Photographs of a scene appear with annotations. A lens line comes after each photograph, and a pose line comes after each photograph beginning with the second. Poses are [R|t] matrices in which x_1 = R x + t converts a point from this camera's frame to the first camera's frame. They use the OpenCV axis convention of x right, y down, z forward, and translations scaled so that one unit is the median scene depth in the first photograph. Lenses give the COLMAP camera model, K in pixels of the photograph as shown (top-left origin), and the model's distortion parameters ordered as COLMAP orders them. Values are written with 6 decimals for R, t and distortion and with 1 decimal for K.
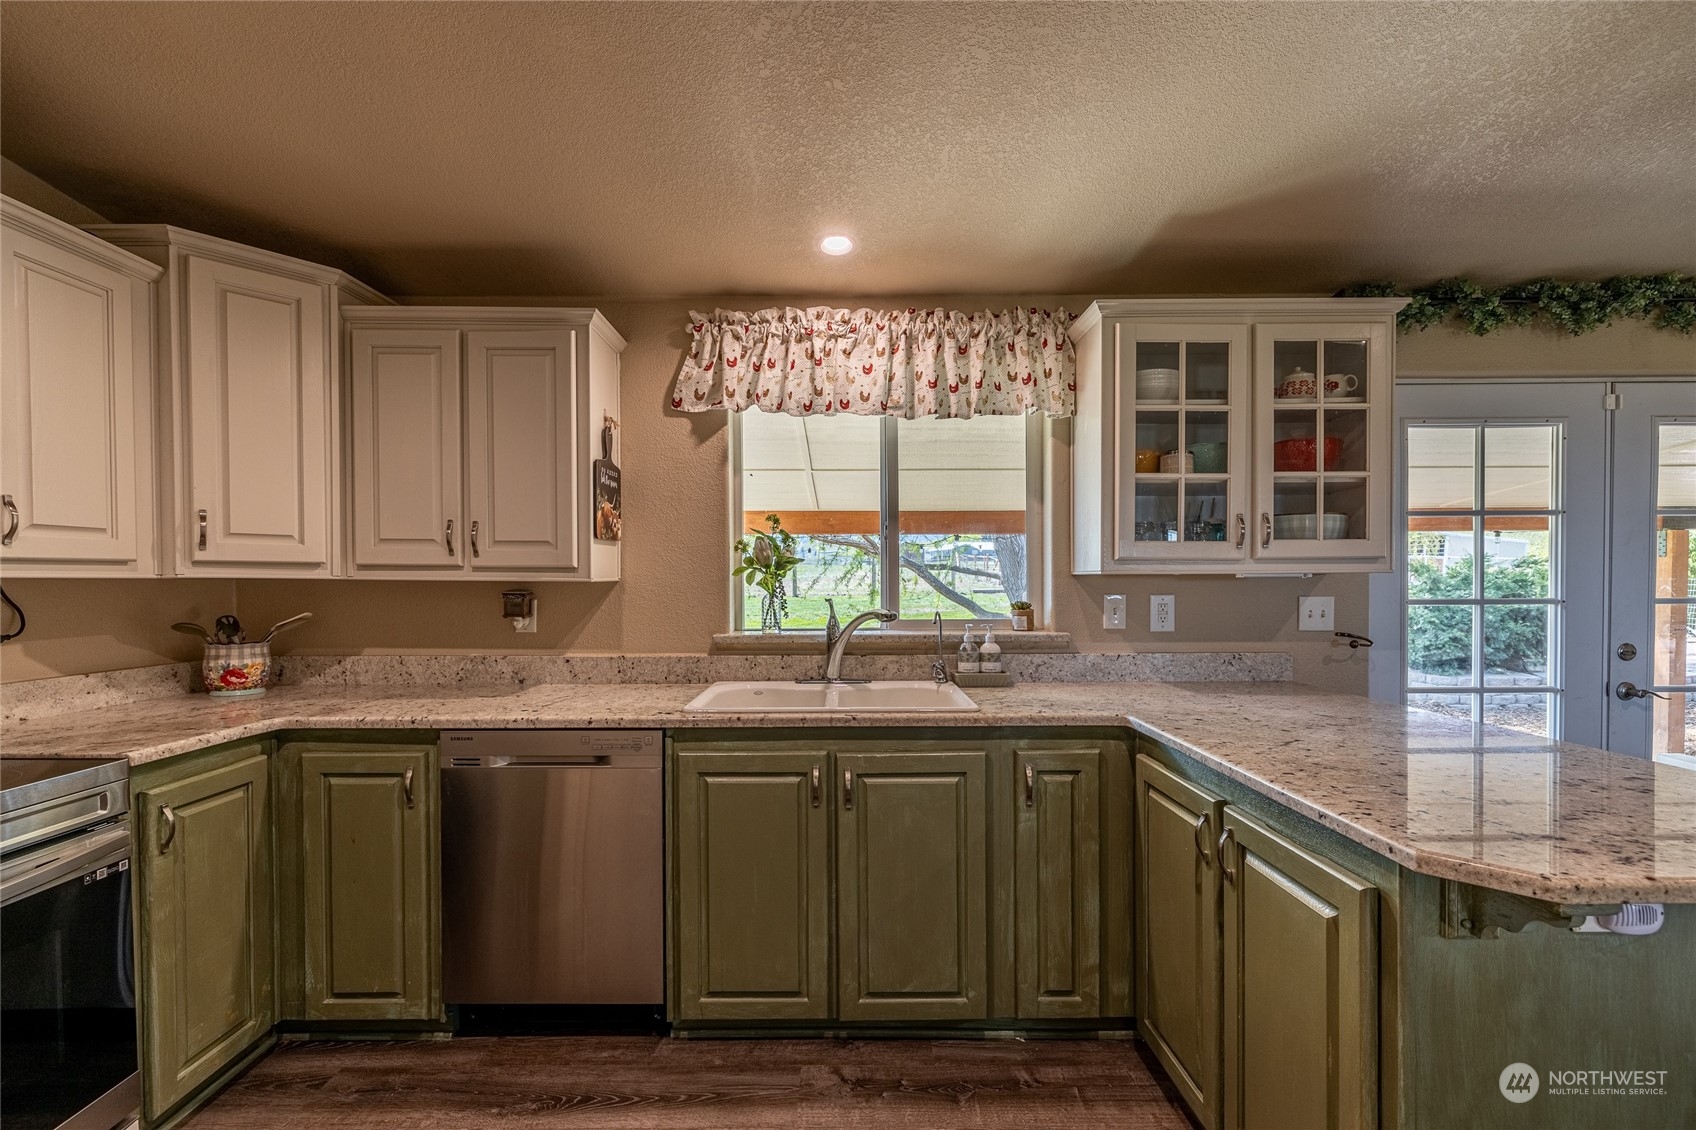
lens RADIAL K [[717.7, 0, 839.1], [0, 717.7, 594.3], [0, 0, 1]] dist [-0.000582, -0.000274]
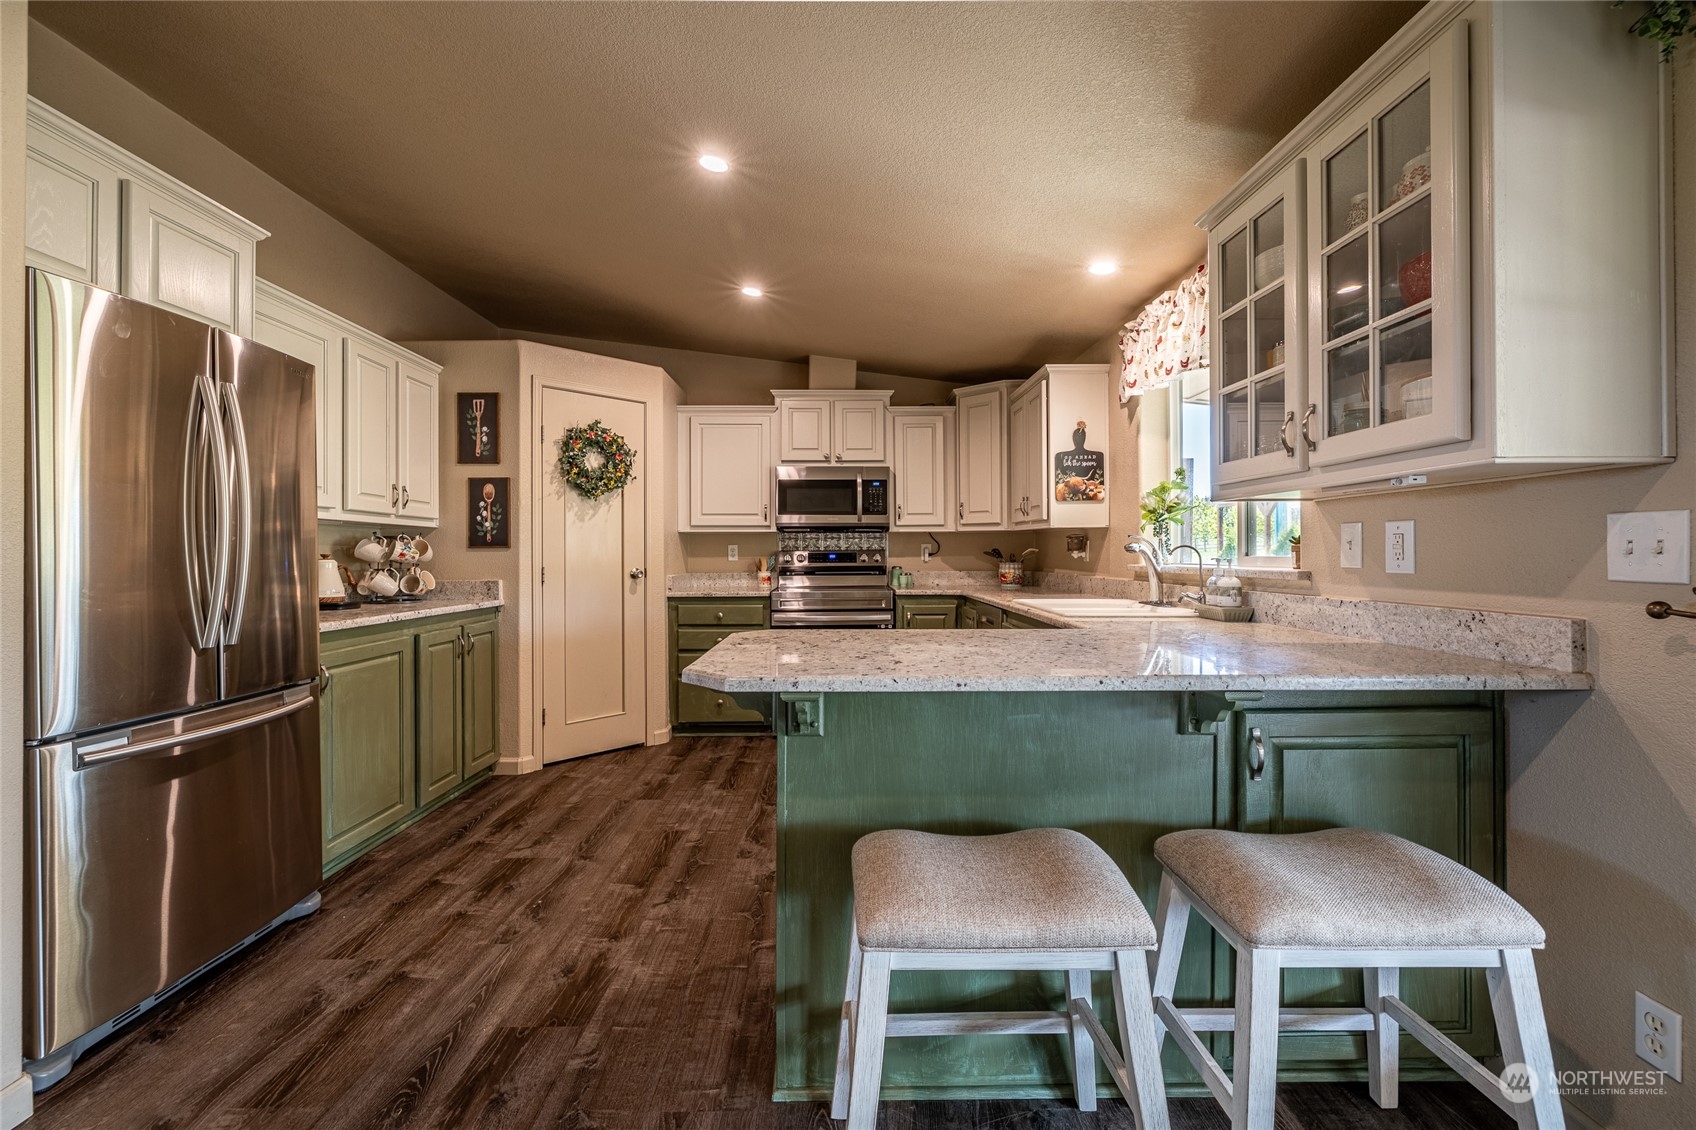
lens RADIAL K [[717.7, 0, 835.8], [0, 717.7, 552.8], [0, 0, 1]] dist [-0.000582, -0.000274]
pose [[-0.001911, 0.002977, -0.999994, 1.301064], [-0.014355, 0.999892, 0.003004, 0.042221], [0.999895, 0.014361, -0.001868, 0.503460]]
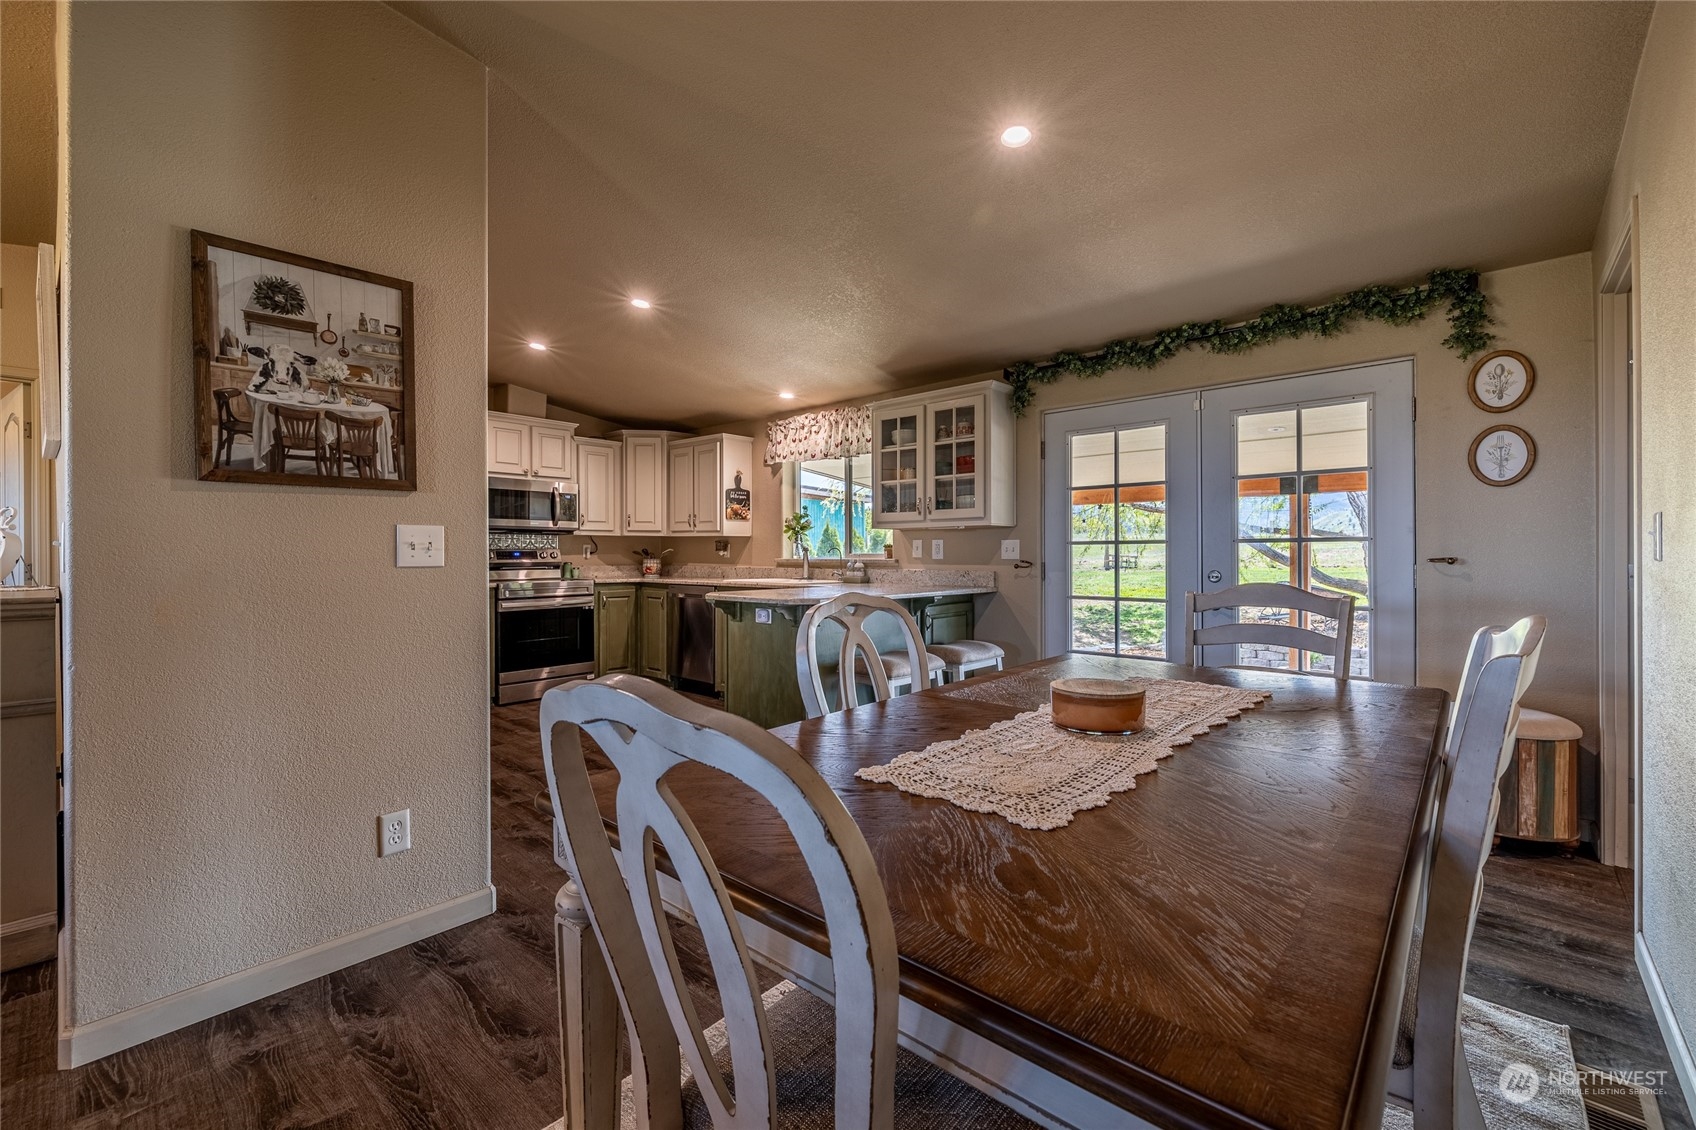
lens RADIAL K [[717.7, 0, 844.0], [0, 717.7, 553.9], [0, 0, 1]] dist [-0.000582, -0.000274]
pose [[0.738793, 0.002968, -0.673926, 1.740069], [-0.013924, 0.999844, -0.010860, 0.070432], [0.673789, 0.017407, 0.738719, -0.639607]]
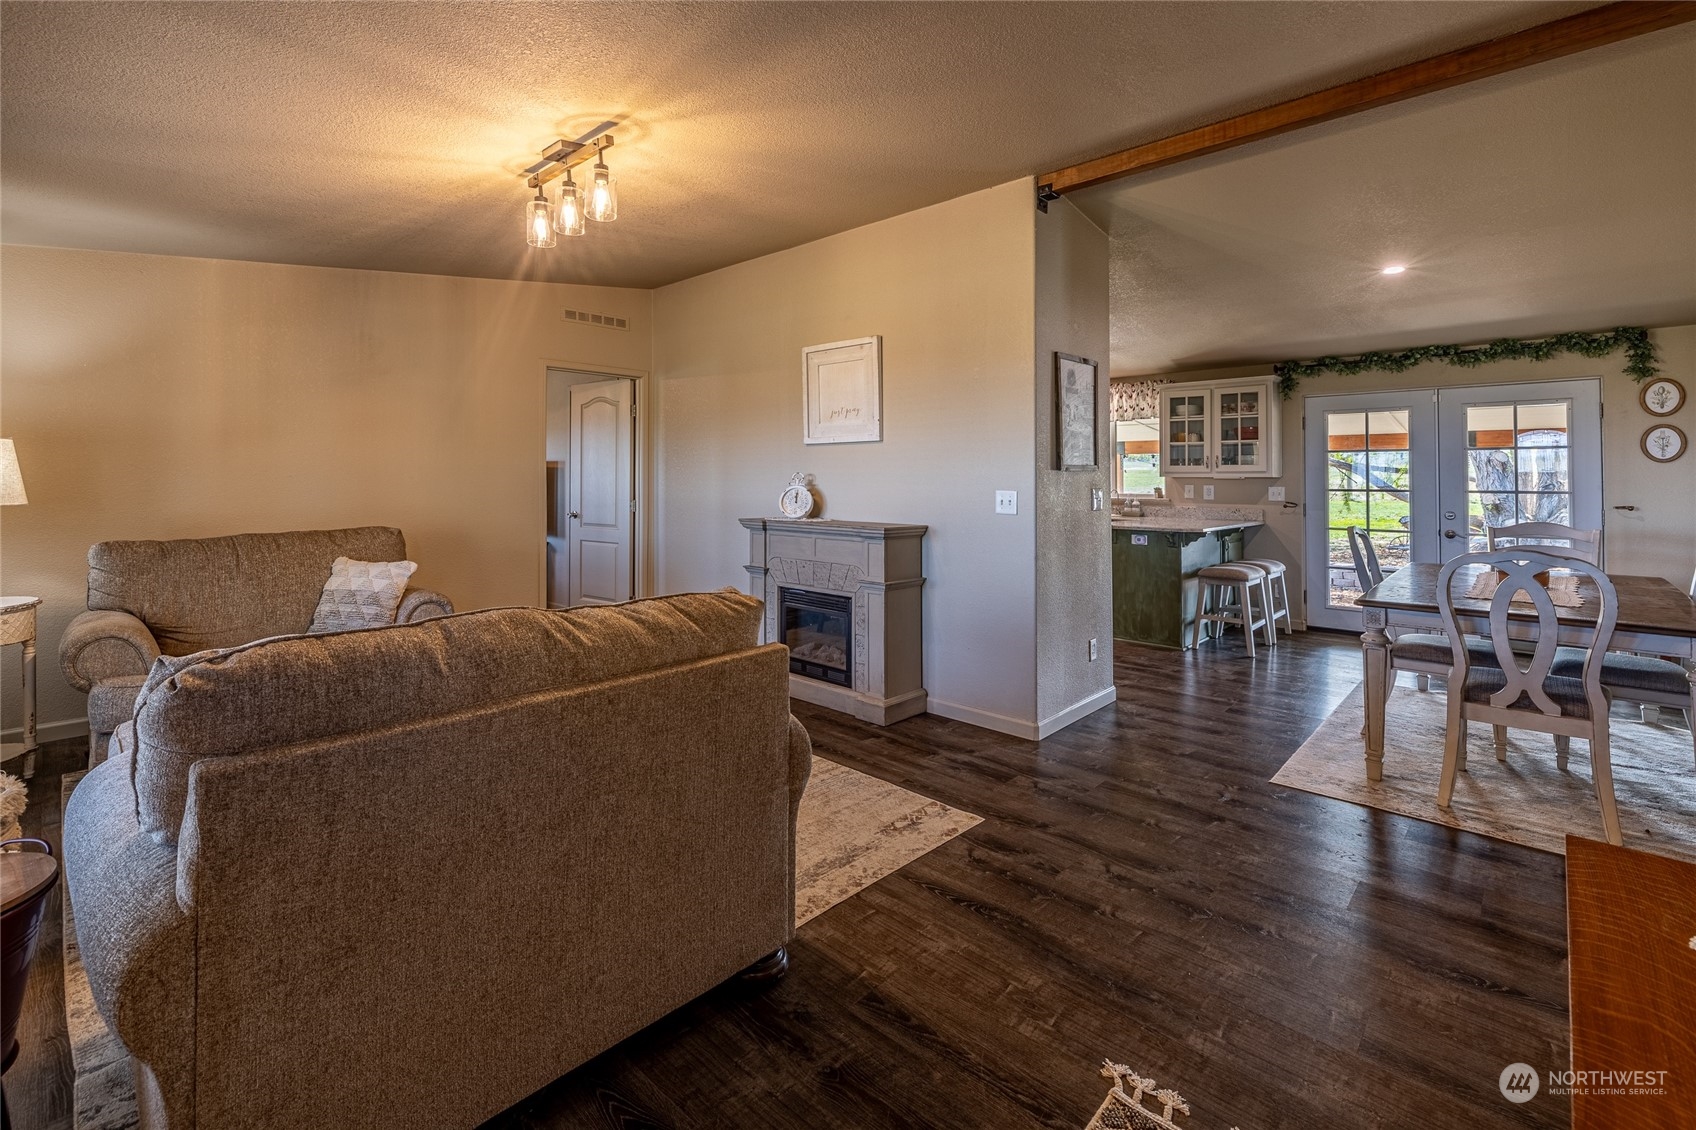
lens RADIAL K [[742.9, 0, 835.5], [0, 742.9, 465.1], [0, 0, 1]] dist [-0.001639, -0.001312]
pose [[0.719960, -0.004400, -0.694002, 1.504936], [-0.021684, 0.999349, -0.028832, 0.039003], [0.693677, 0.035807, 0.719395, -2.085188]]
